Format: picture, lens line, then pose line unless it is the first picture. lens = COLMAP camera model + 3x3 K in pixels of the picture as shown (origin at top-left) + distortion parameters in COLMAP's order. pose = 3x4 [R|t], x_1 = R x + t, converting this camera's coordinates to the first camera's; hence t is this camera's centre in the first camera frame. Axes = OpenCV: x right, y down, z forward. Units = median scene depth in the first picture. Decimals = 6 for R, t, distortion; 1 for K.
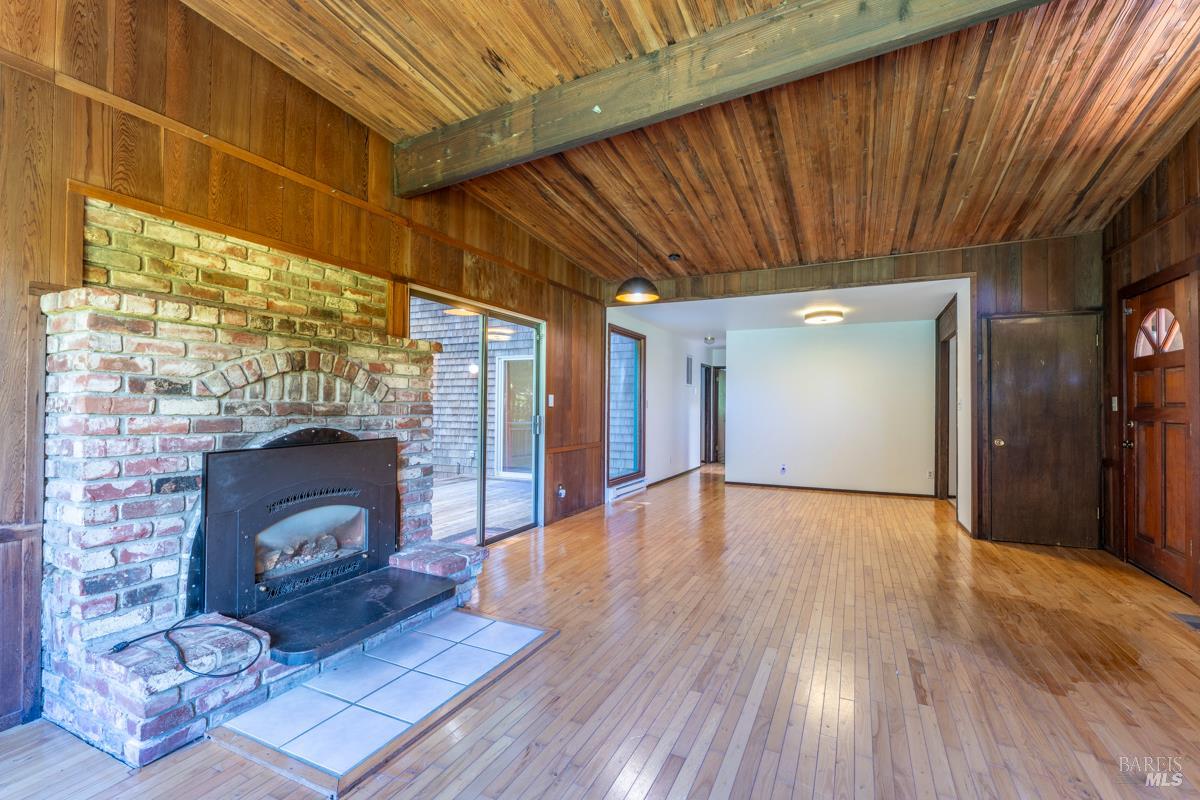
lens RADIAL K [[538.4, 0, 600.0], [0, 538.4, 400.0], [0, 0, 1]] dist [-0.001818, -0.000090]
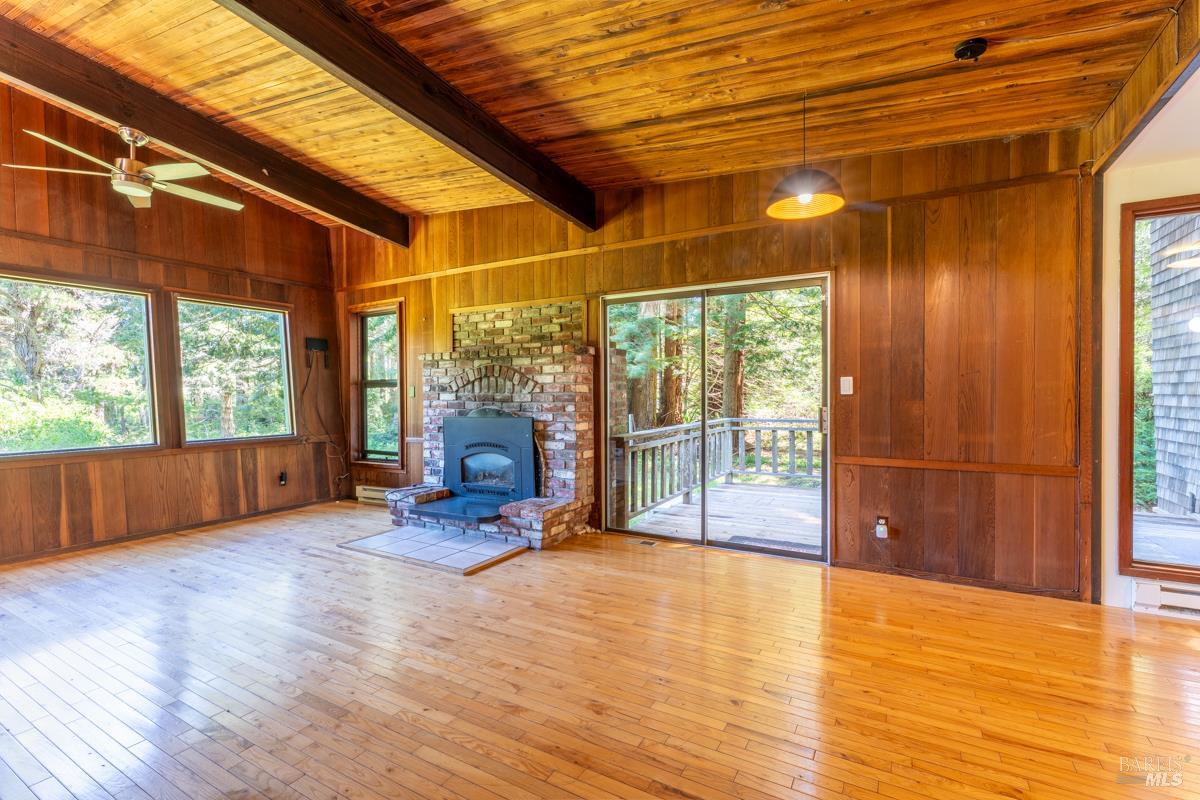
lens RADIAL K [[538.4, 0, 600.0], [0, 538.4, 400.0], [0, 0, 1]] dist [-0.001818, -0.000090]
pose [[-0.075818, 0.006227, -0.997102, 1.003492], [0.015868, 0.999861, 0.005038, 0.017523], [0.996995, -0.015440, -0.075906, 1.234165]]
